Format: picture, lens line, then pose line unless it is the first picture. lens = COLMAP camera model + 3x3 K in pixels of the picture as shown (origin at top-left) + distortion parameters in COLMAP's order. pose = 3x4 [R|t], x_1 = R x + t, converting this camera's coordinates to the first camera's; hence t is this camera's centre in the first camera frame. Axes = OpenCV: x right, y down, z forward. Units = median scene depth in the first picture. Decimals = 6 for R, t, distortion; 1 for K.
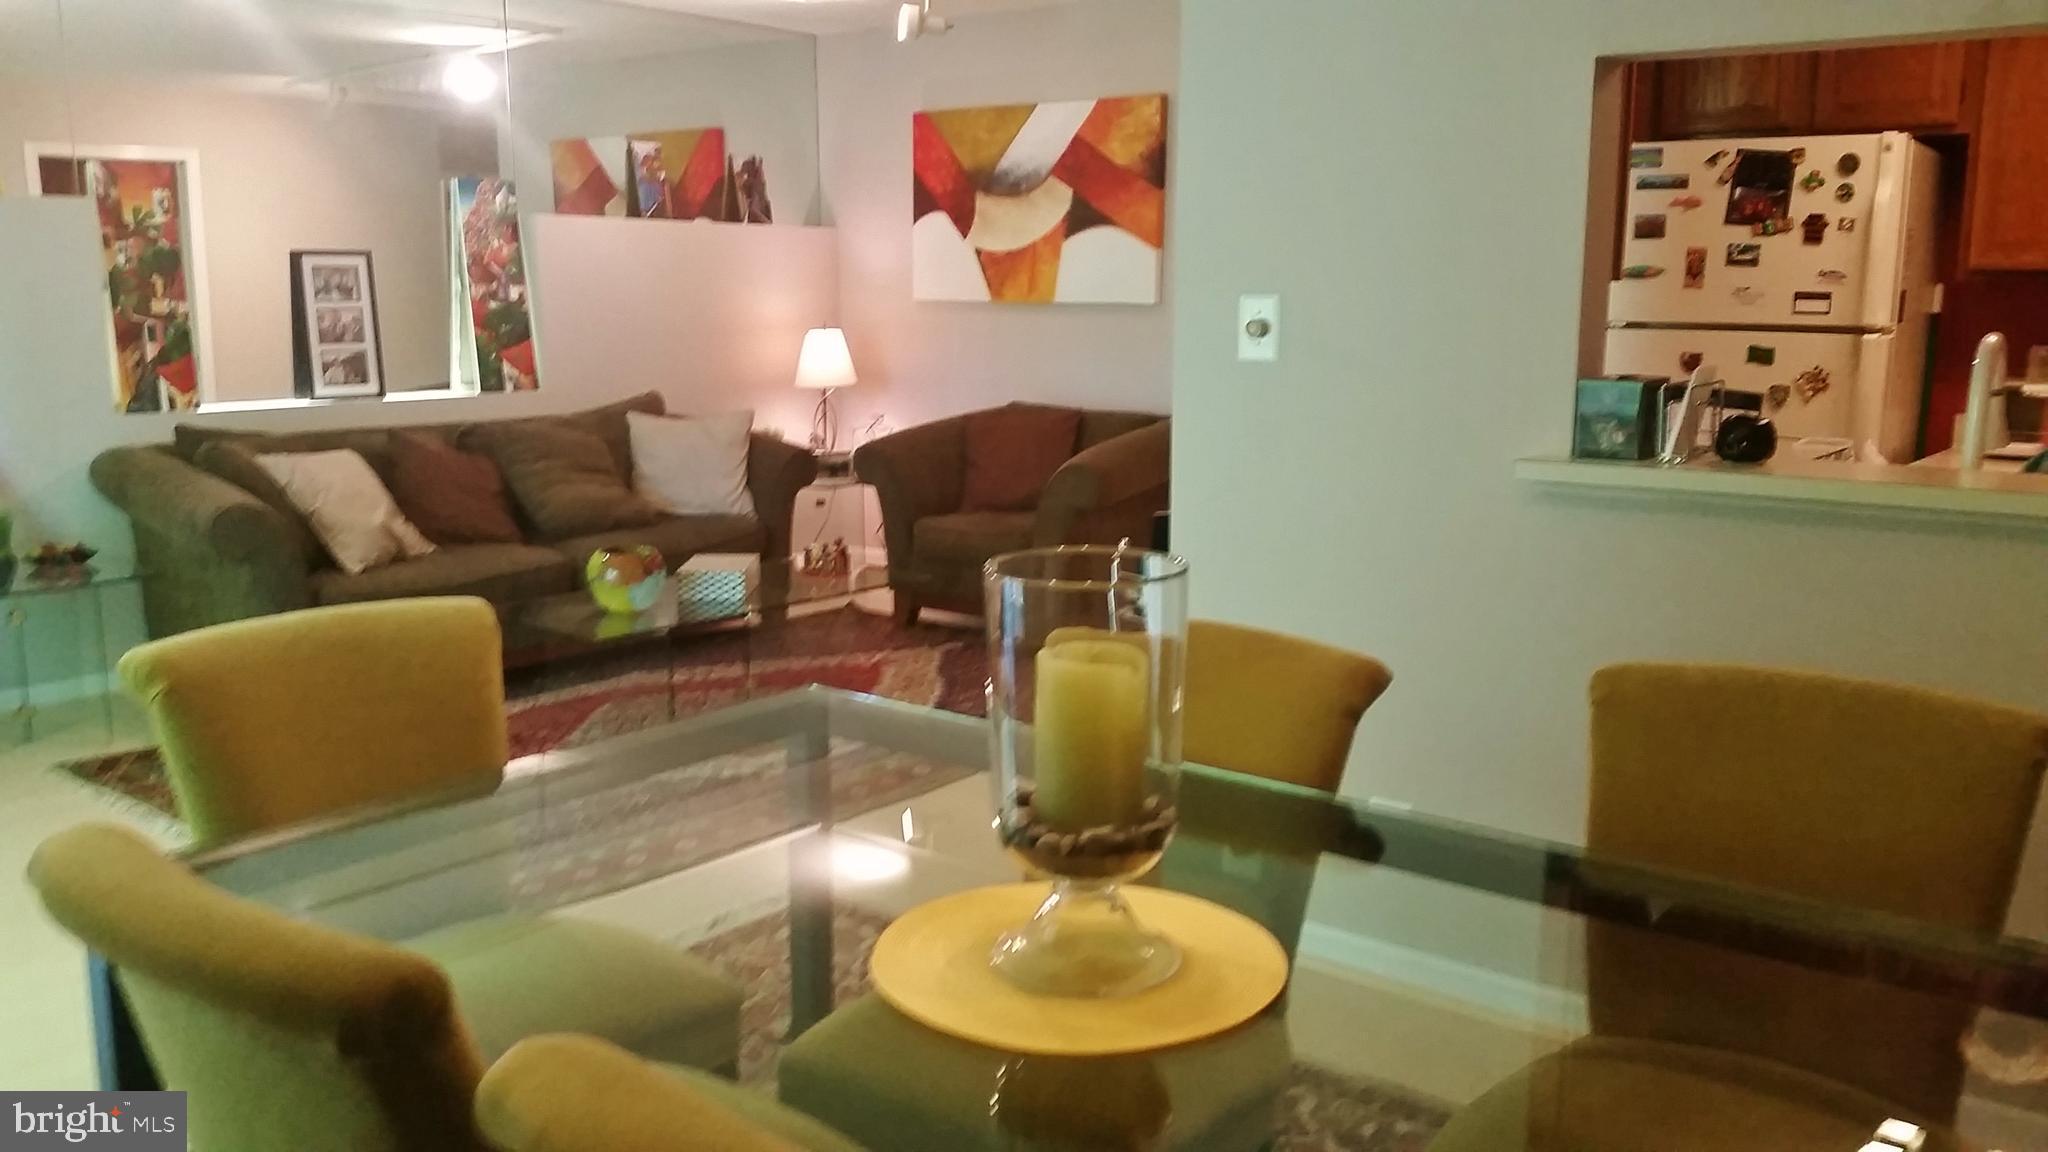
lens RADIAL K [[1648.6, 0, 1024.0], [0, 1648.6, 576.0], [0, 0, 1]] dist [0.244208, -0.620823]
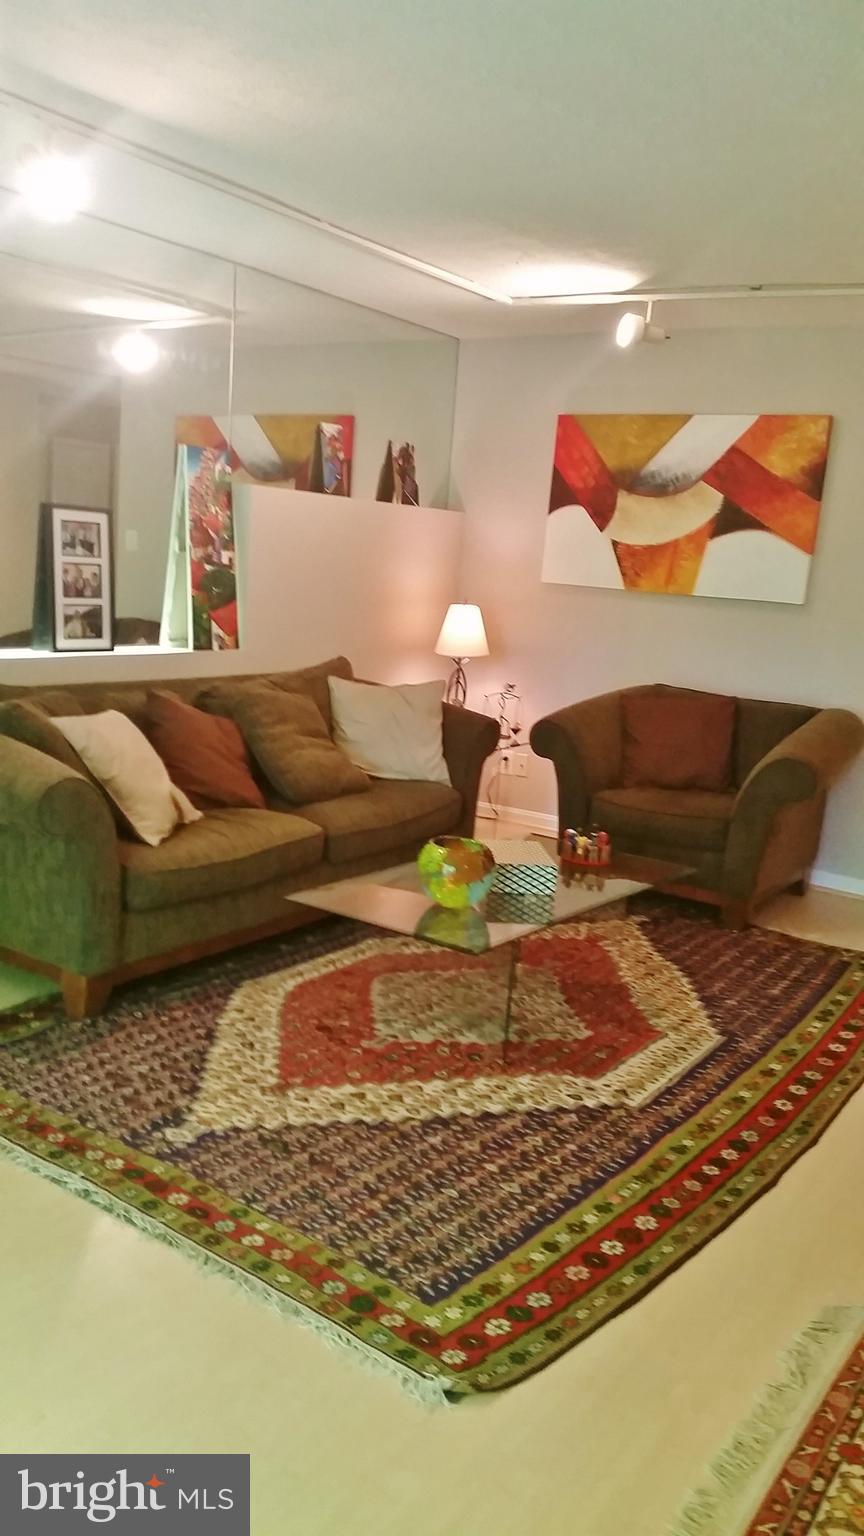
lens RADIAL K [[1236.4, 0, 432.0], [0, 1236.4, 768.0], [0, 0, 1]] dist [0.244208, -0.620823]
pose [[0.994780, 0.059309, 0.083039, -0.230859], [-0.059251, 0.998238, -0.003157, -0.041320], [-0.083080, -0.001779, 0.996541, 0.204543]]
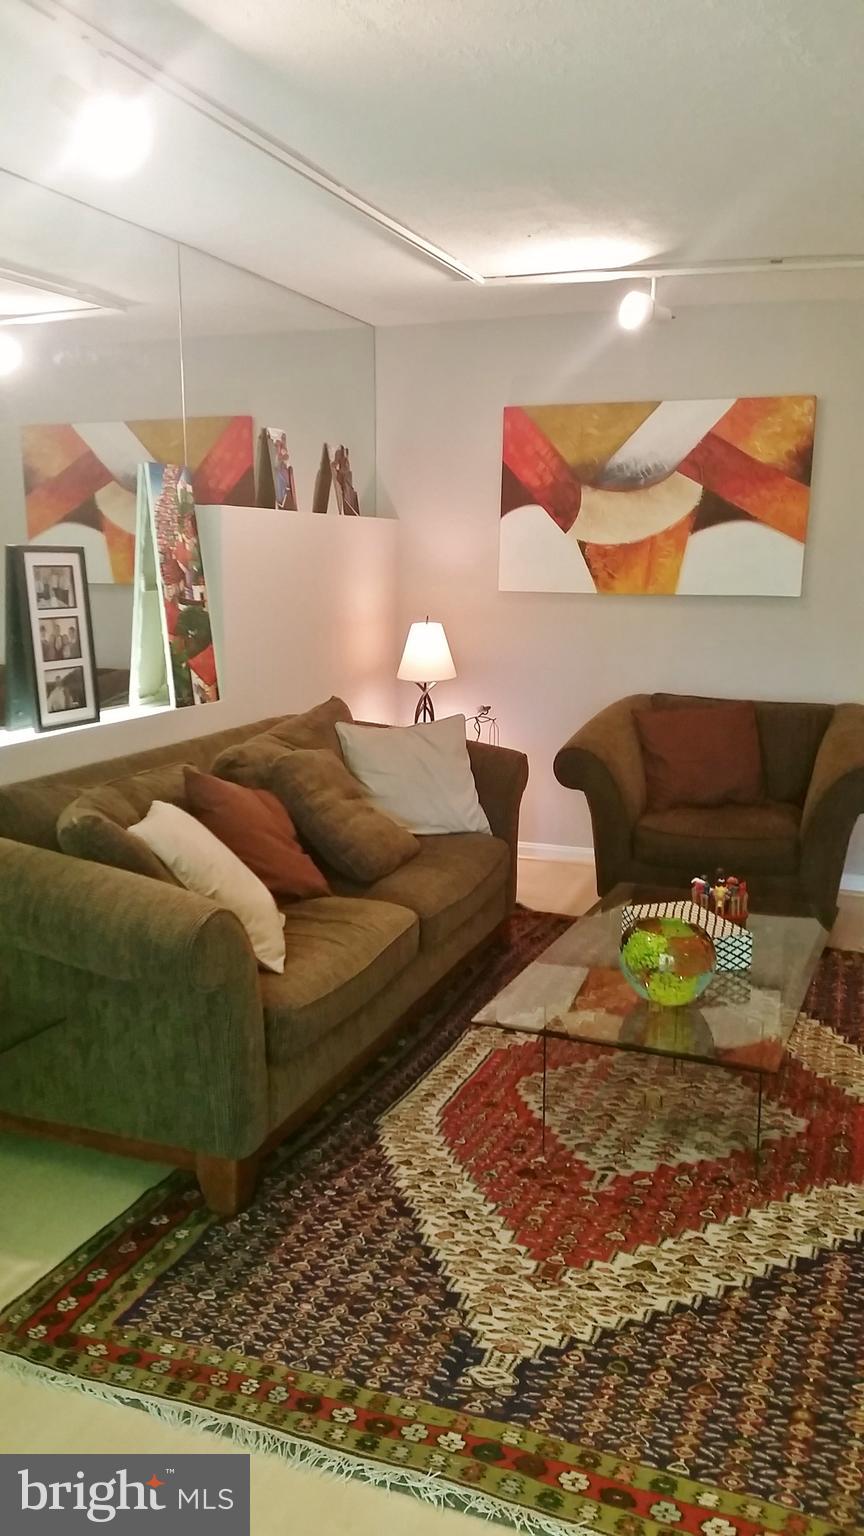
lens RADIAL K [[1236.4, 0, 432.0], [0, 1236.4, 768.0], [0, 0, 1]] dist [0.244208, -0.620823]
pose [[0.955218, -0.043000, 0.292761, -0.381357], [0.044132, 0.999022, 0.002741, -0.072513], [-0.292592, 0.010302, 0.956182, 0.332692]]
